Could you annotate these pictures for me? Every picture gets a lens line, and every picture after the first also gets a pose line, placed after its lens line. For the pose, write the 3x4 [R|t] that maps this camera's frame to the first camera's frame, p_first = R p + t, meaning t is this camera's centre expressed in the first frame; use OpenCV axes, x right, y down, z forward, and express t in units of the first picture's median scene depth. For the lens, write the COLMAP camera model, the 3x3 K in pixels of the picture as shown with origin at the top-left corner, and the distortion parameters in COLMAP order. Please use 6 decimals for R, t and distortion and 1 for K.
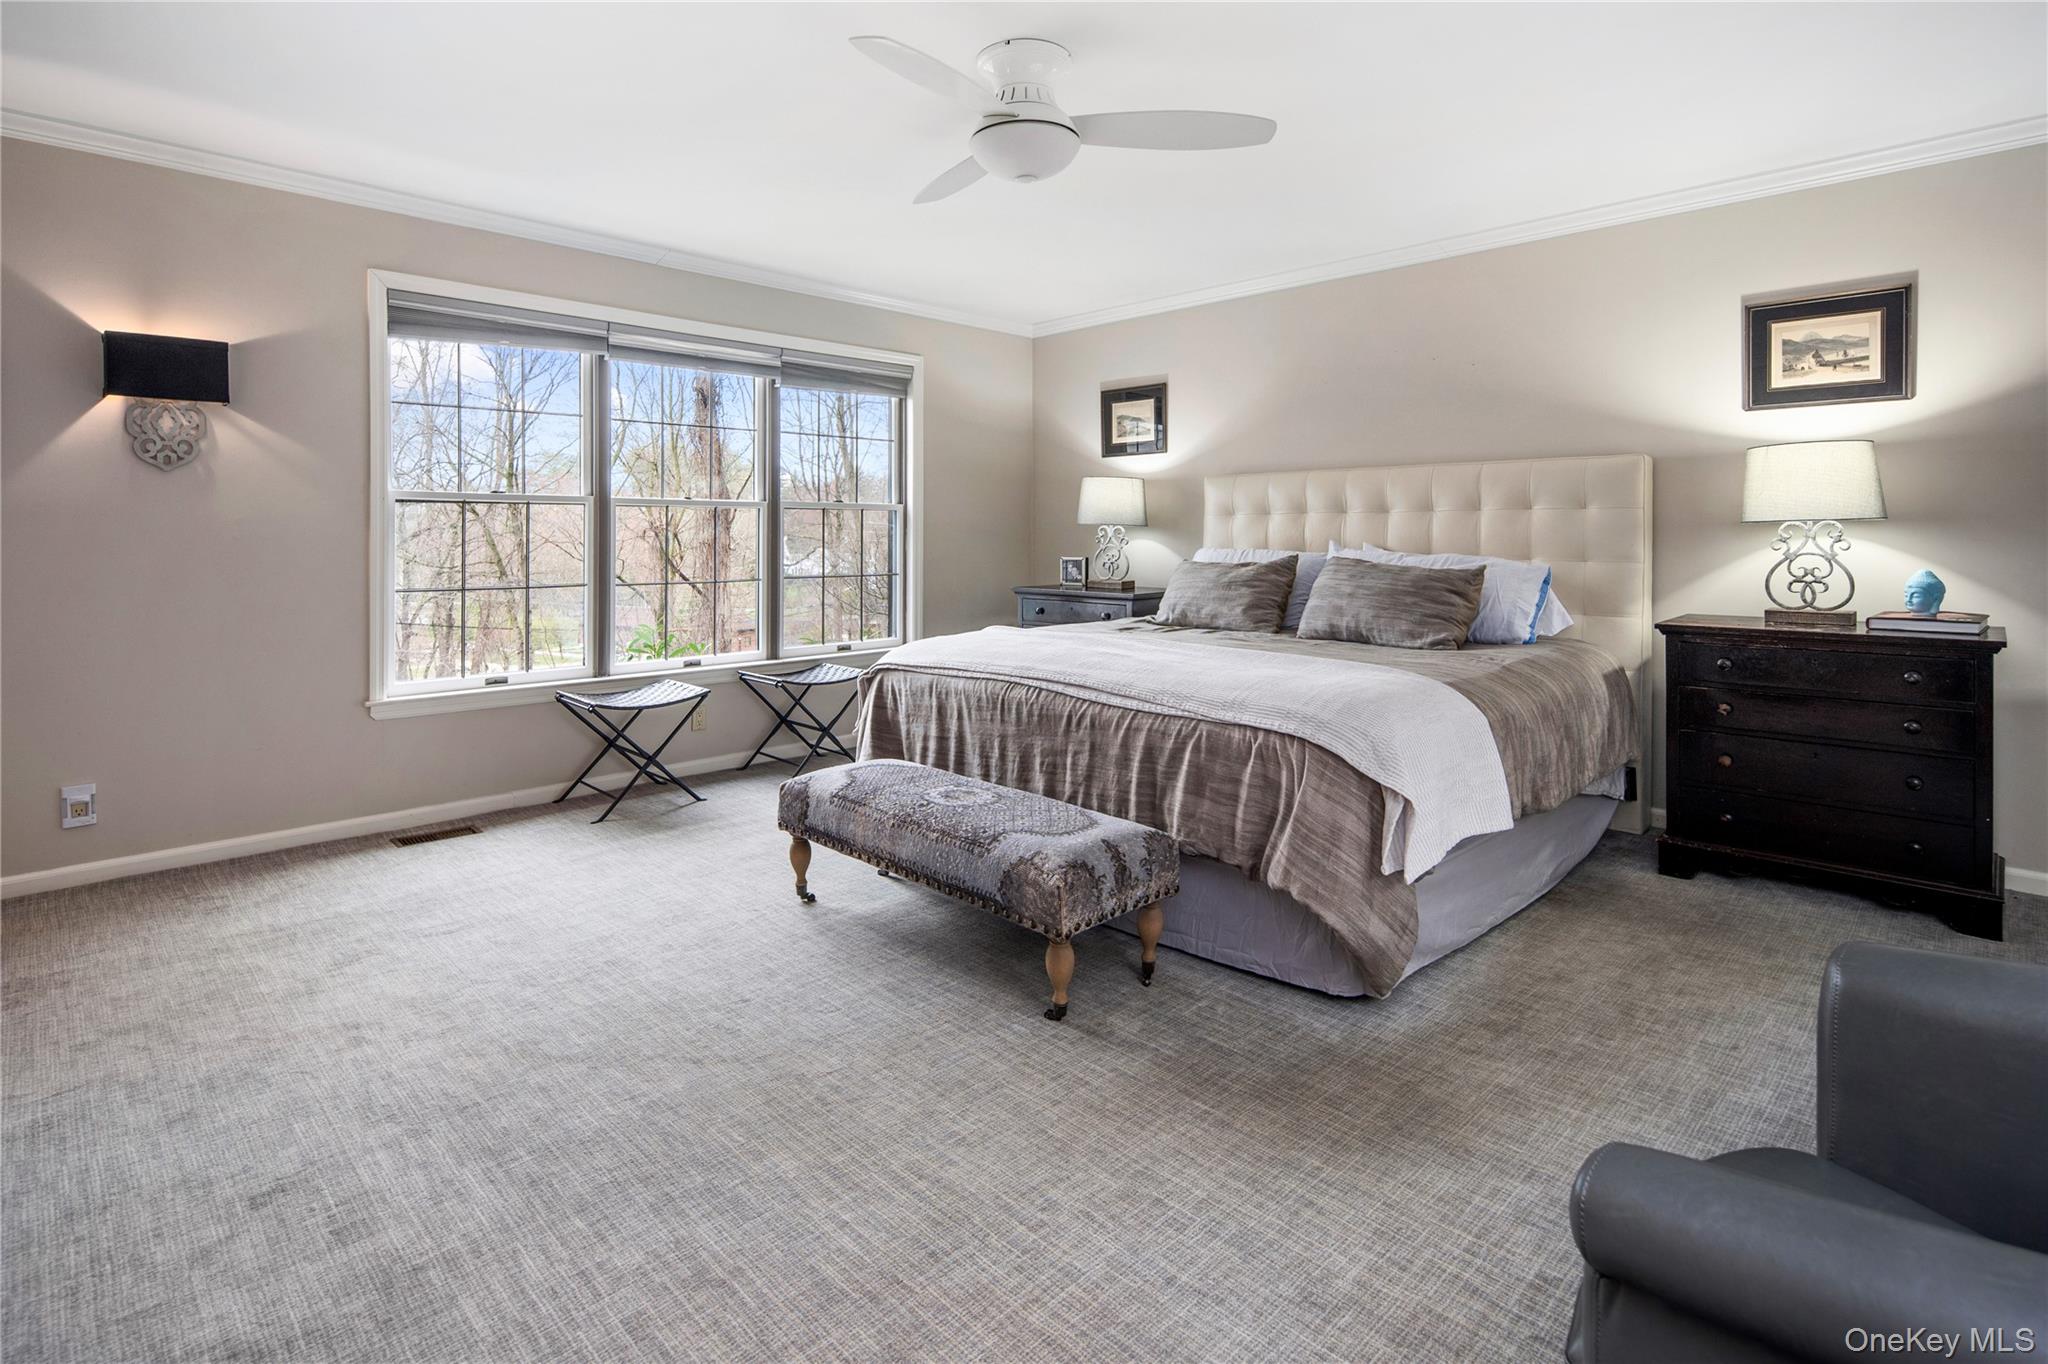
lens RADIAL K [[1026.8, 0, 1023.2], [0, 1026.8, 636.5], [0, 0, 1]] dist [0.031006, -0.000326]
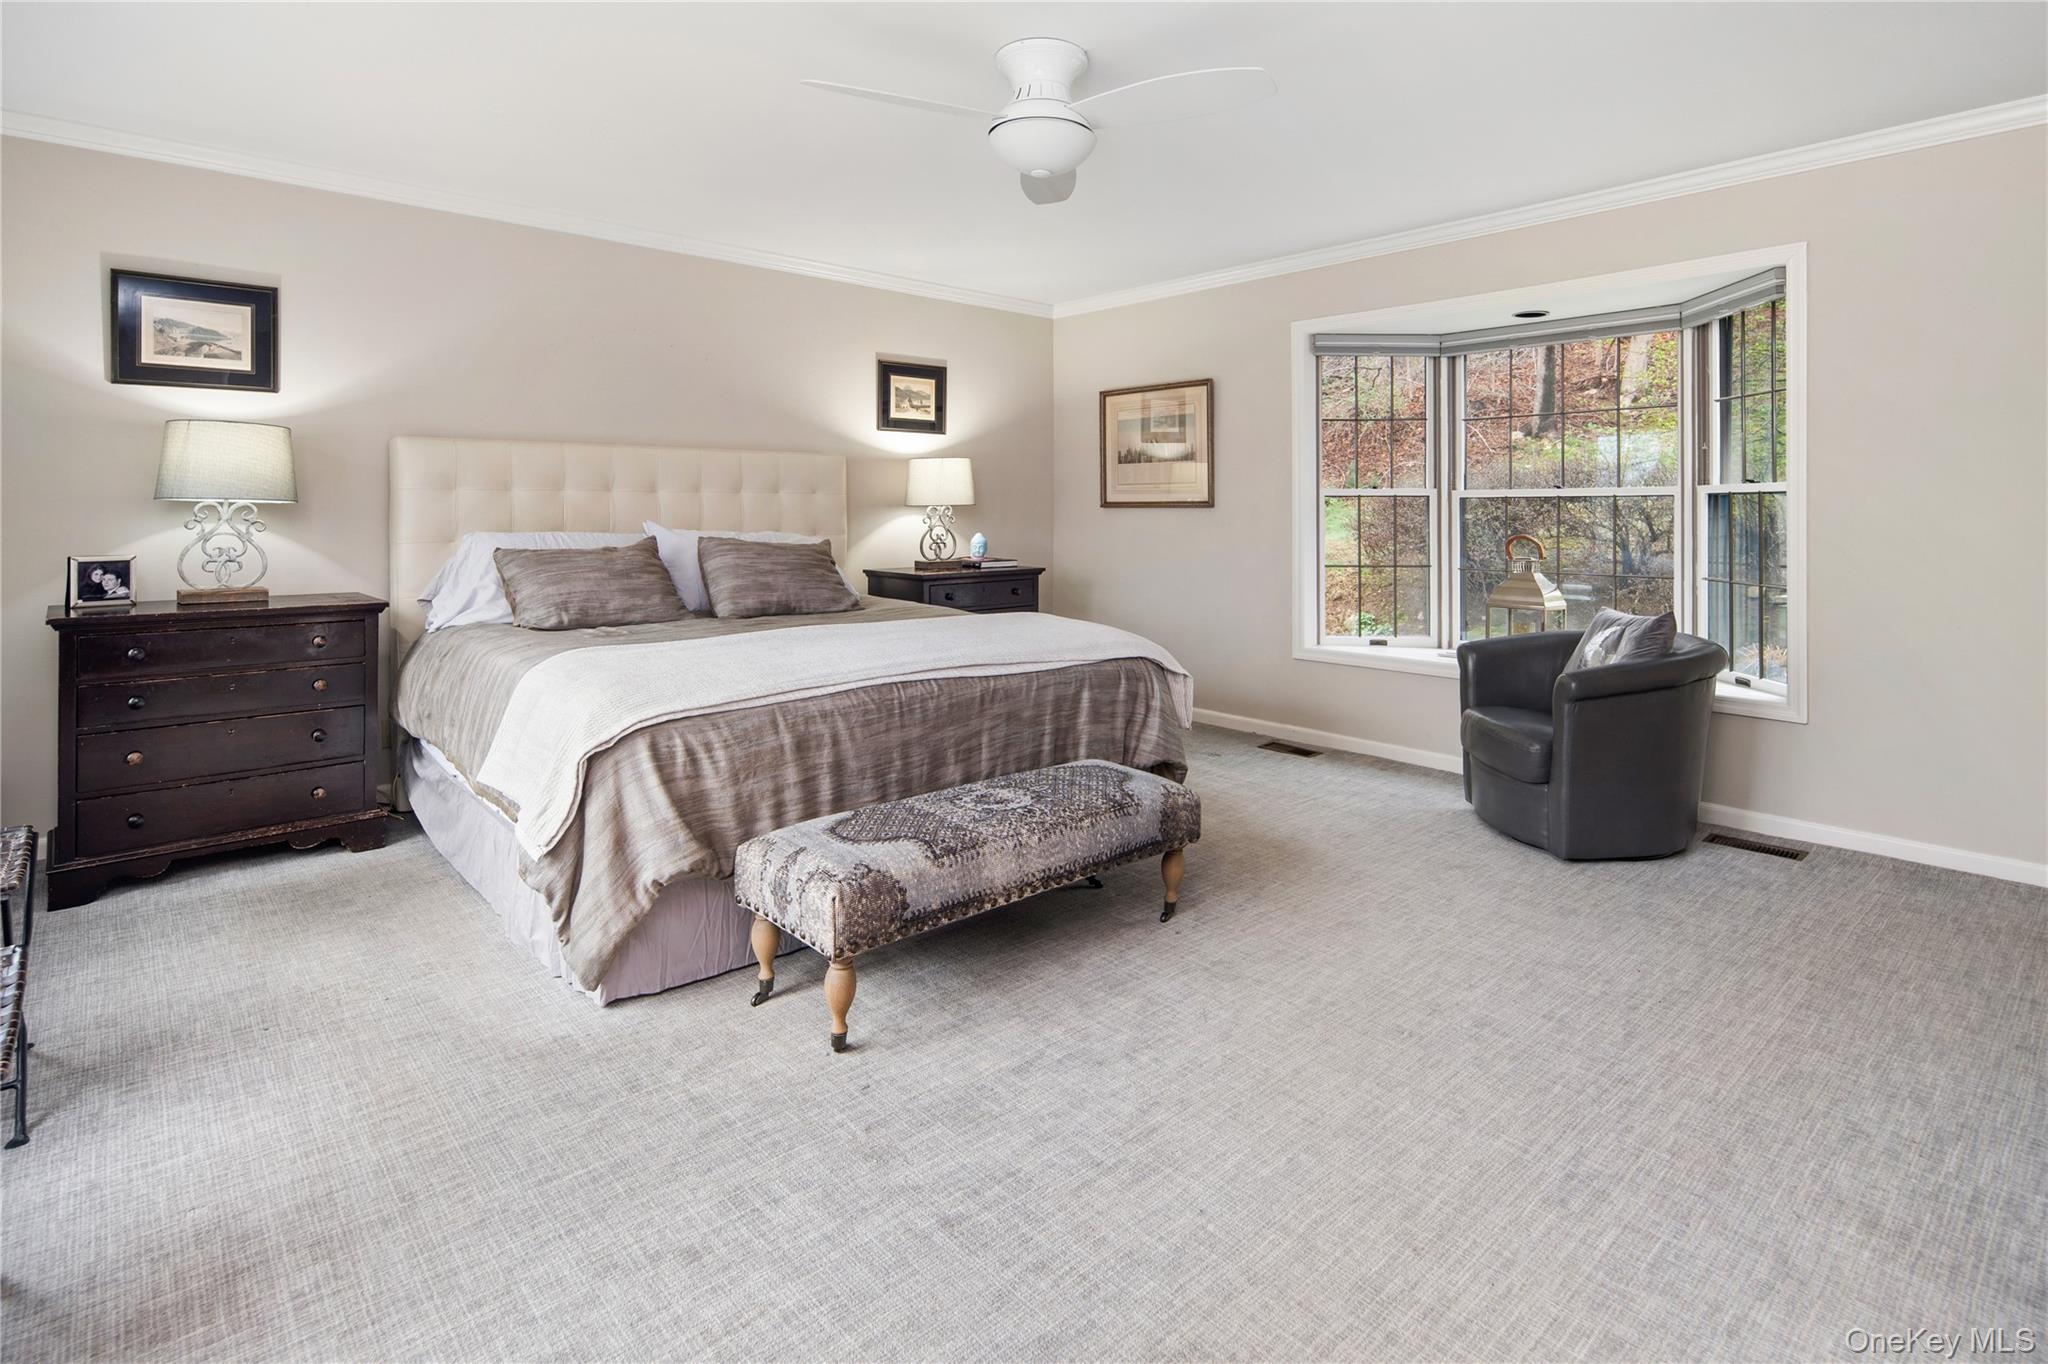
lens RADIAL K [[968.9, 0, 1024.0], [0, 968.9, 682.0], [0, 0, 1]] dist [-0.002207, -0.000422]
pose [[0.059384, -0.173013, 0.983128, -0.743160], [0.101637, 0.980796, 0.166464, -0.075272], [-0.993048, 0.090037, 0.075828, 0.744187]]
